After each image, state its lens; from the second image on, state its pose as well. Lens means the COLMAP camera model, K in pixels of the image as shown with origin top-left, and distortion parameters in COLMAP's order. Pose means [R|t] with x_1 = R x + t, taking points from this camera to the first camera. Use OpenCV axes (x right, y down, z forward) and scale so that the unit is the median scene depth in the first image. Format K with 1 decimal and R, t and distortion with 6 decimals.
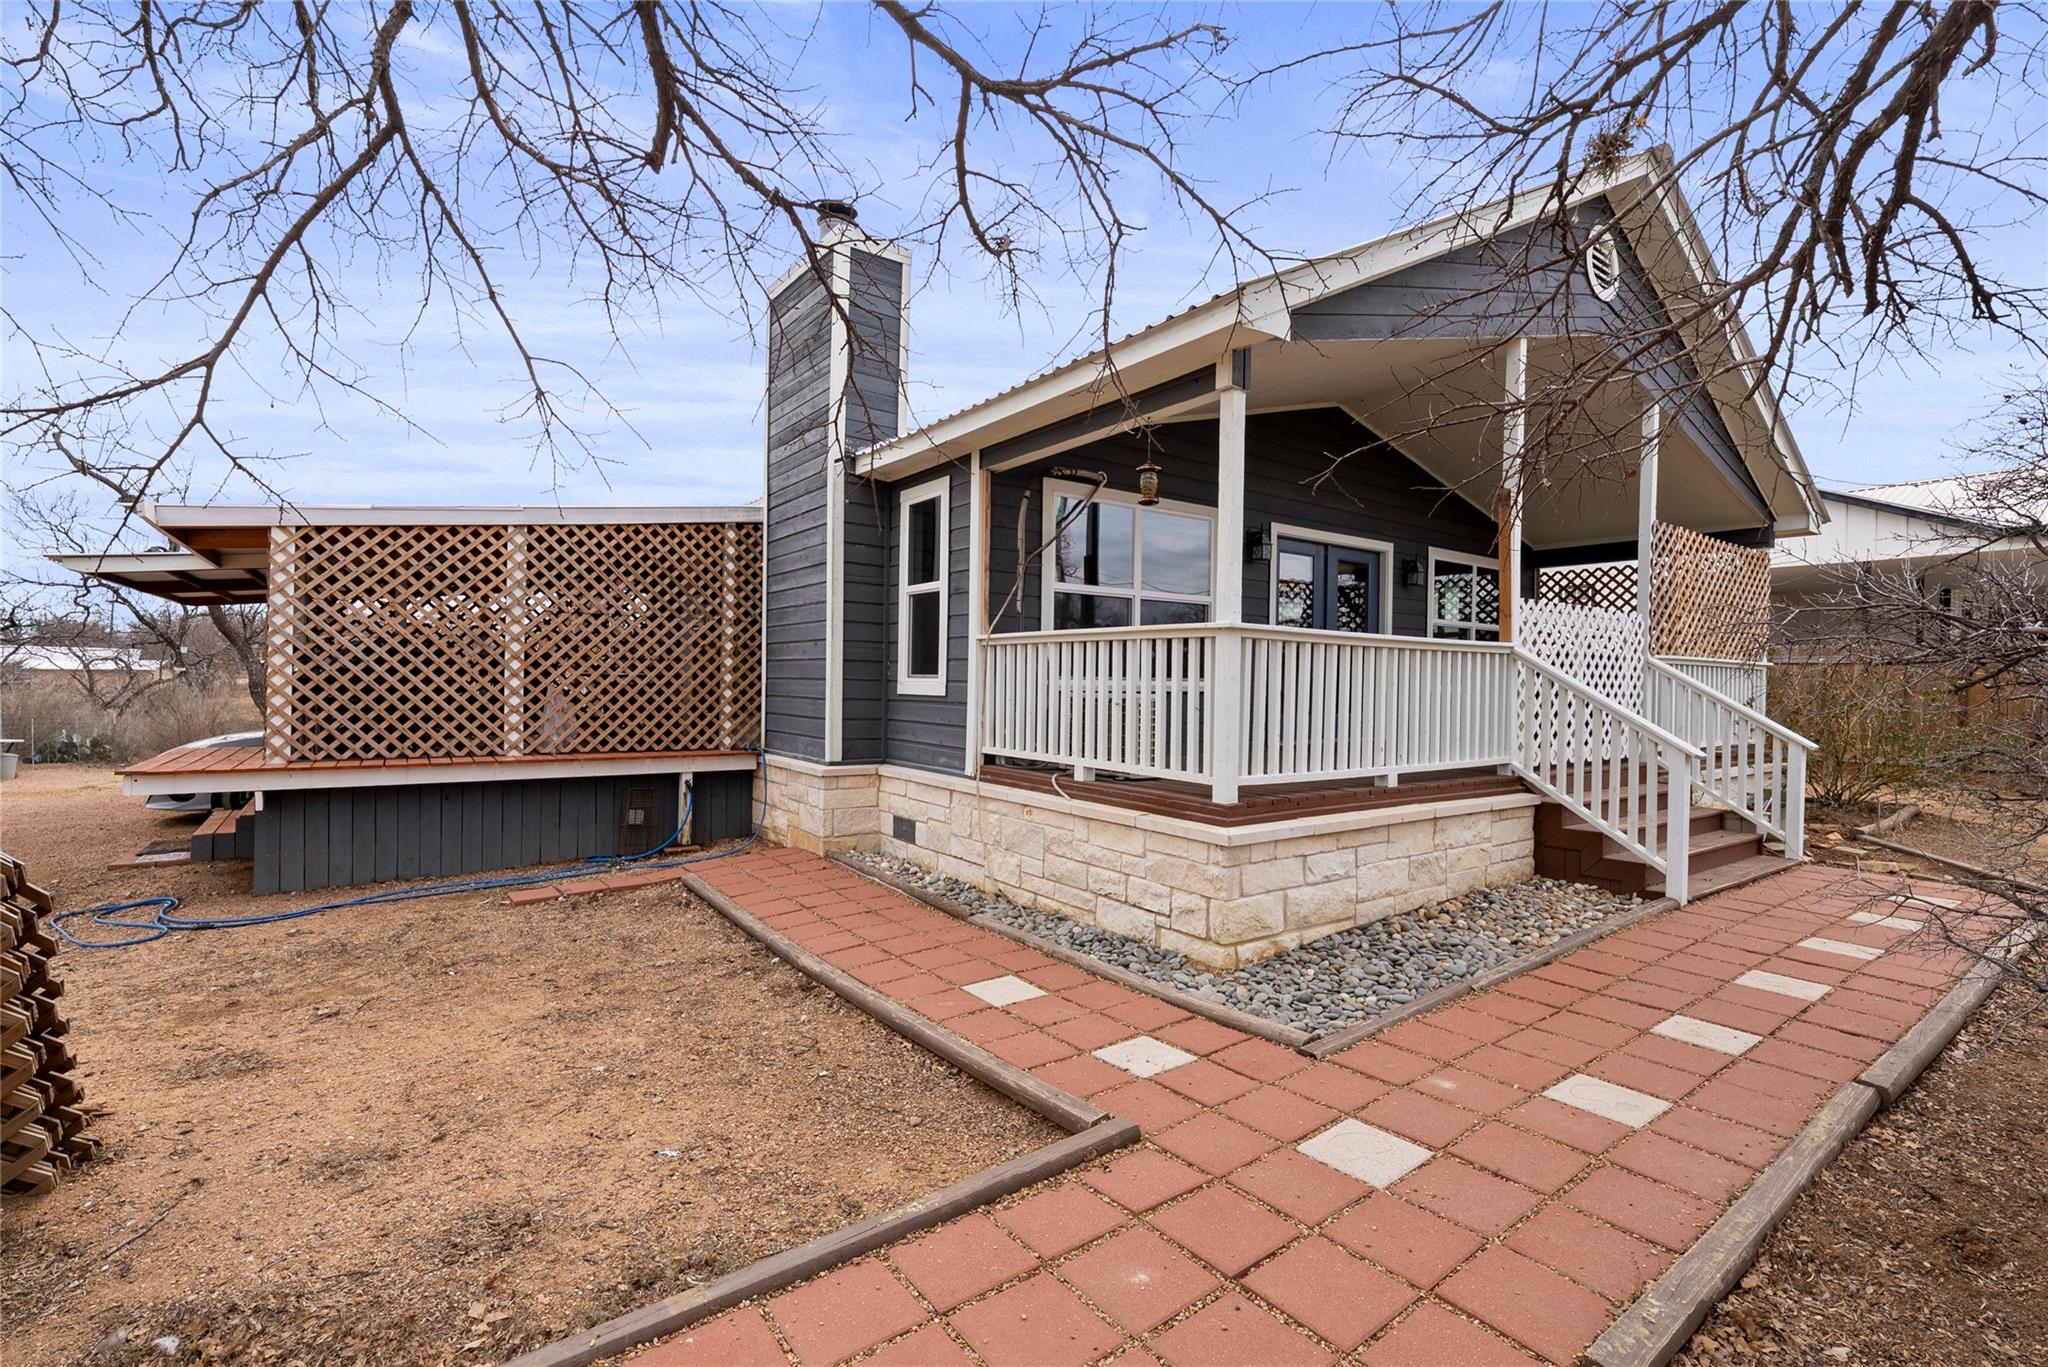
lens RADIAL K [[852.4, 0, 1030.5], [0, 852.4, 691.5], [0, 0, 1]] dist [-0.002698, 0.000547]
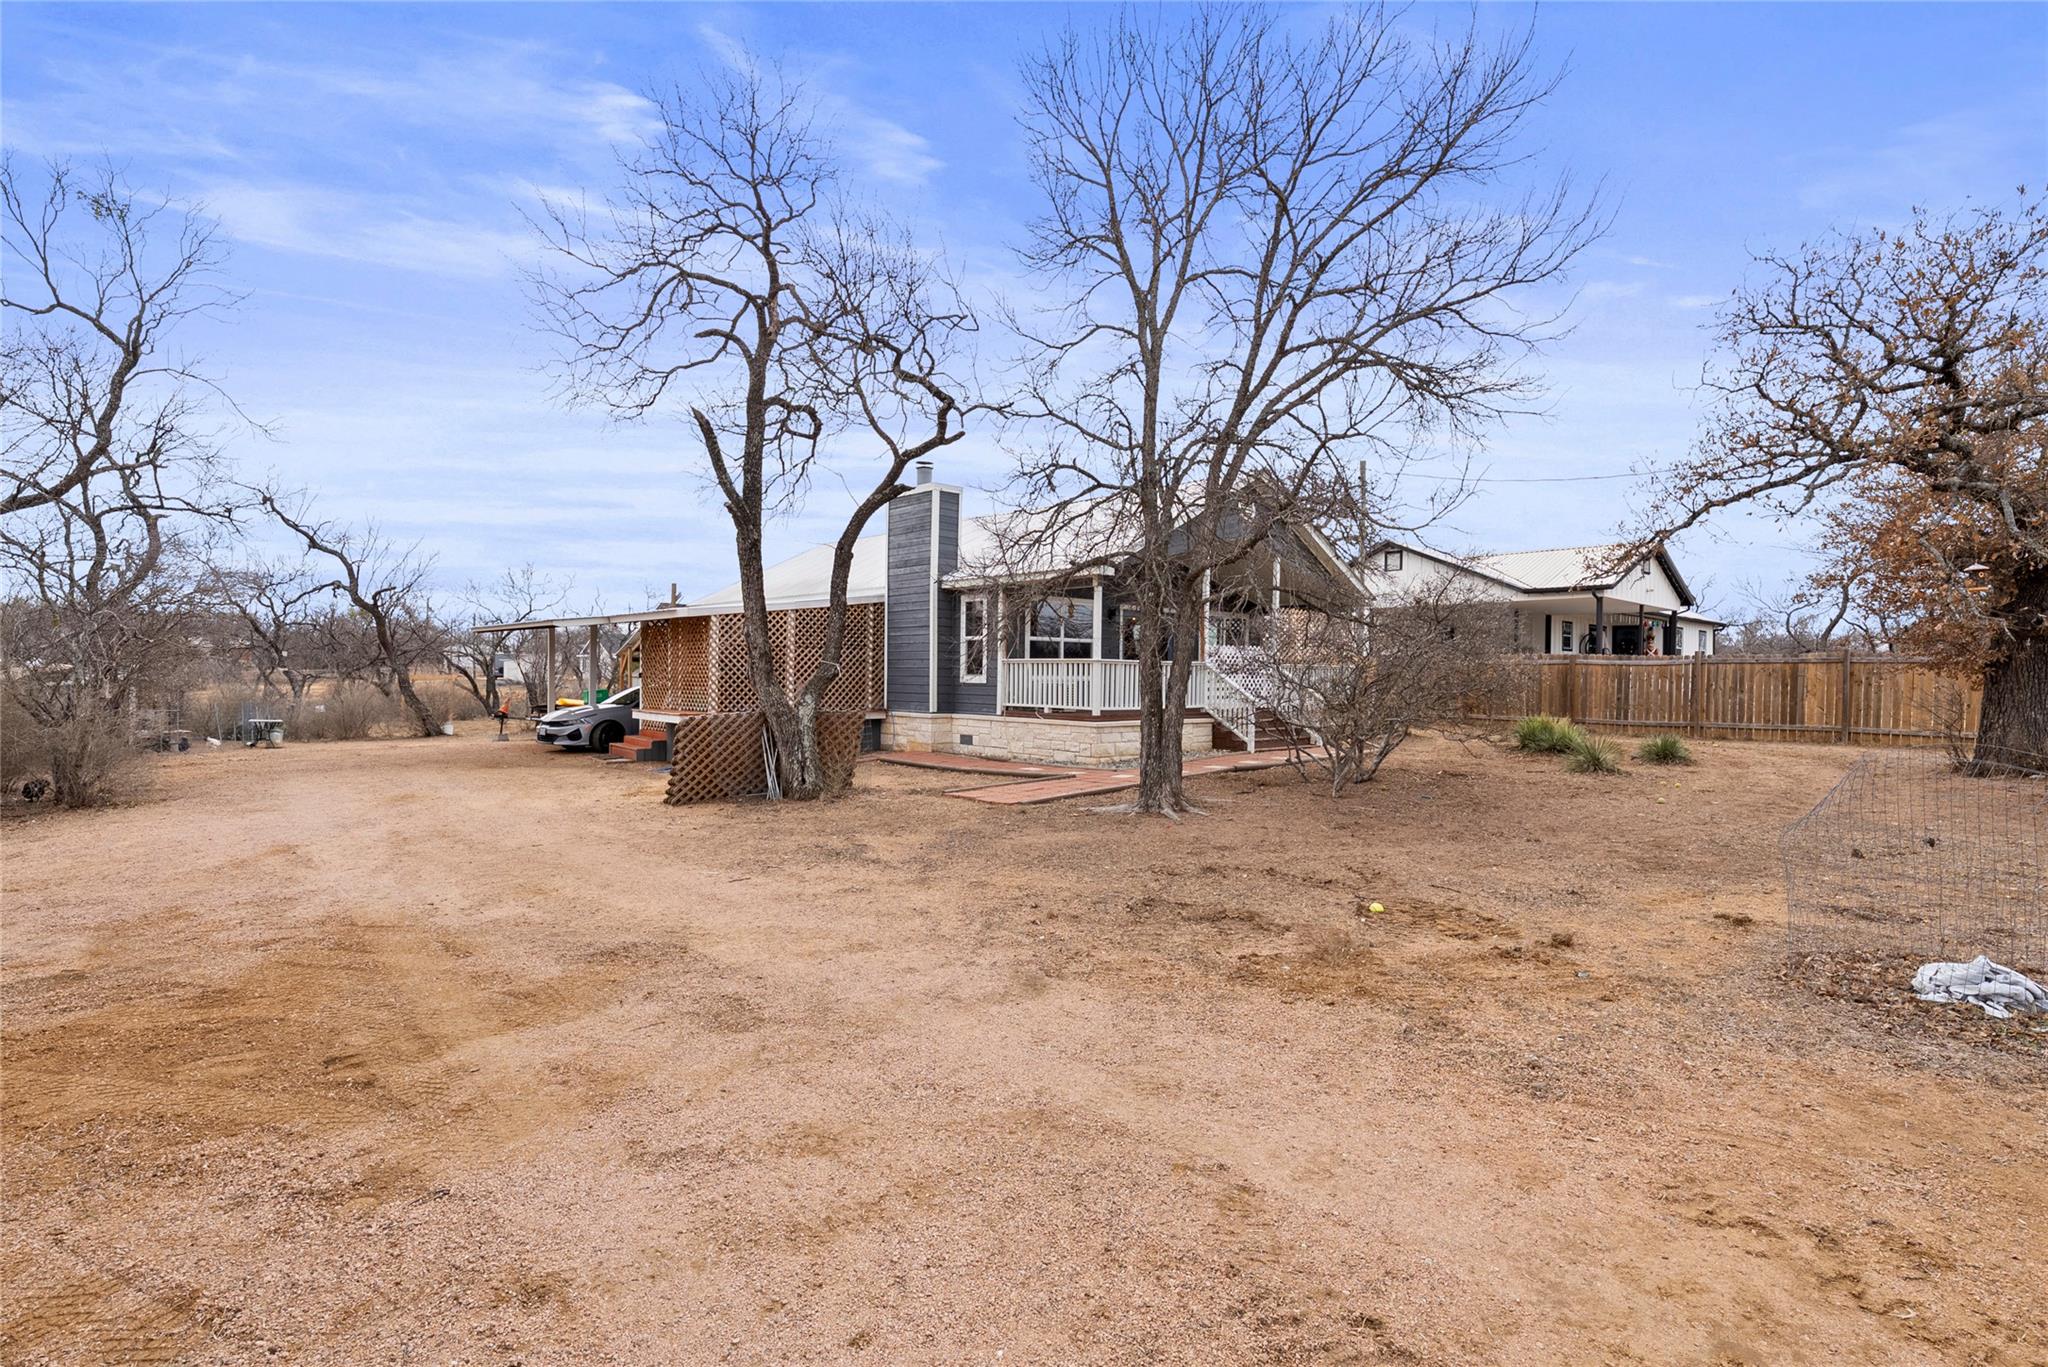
lens RADIAL K [[852.4, 0, 1020.8], [0, 852.4, 689.0], [0, 0, 1]] dist [-0.002698, 0.000547]
pose [[0.993848, -0.005249, 0.110630, -0.274553], [0.004909, 0.999982, 0.003343, 0.013892], [-0.110646, -0.002779, 0.993856, -1.453703]]
